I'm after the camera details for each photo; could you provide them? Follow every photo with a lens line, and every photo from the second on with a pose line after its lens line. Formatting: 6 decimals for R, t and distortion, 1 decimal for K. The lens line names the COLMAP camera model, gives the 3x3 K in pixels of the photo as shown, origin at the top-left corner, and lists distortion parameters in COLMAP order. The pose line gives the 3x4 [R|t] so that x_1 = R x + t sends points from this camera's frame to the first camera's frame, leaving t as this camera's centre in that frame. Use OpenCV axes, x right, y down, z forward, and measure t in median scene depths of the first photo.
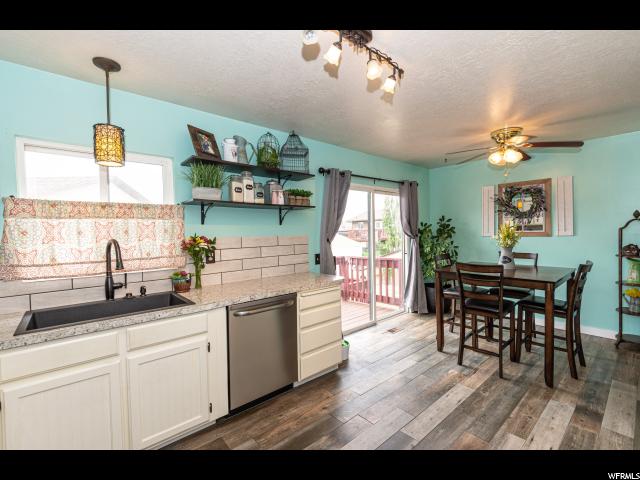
lens RADIAL K [[297.0, 0, 315.1], [0, 297.0, 239.2], [0, 0, 1]] dist [-0.002234, -0.001143]
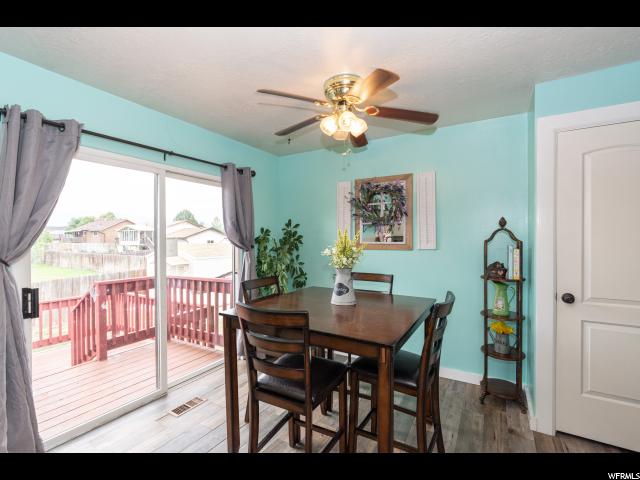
lens RADIAL K [[306.7, 0, 320.5], [0, 306.7, 243.0], [0, 0, 1]] dist [0.004363, -0.001930]
pose [[0.945994, 0.012039, 0.323959, 0.315905], [-0.007434, 0.999853, -0.015447, -0.013354], [-0.324097, 0.012204, 0.945945, 0.328672]]
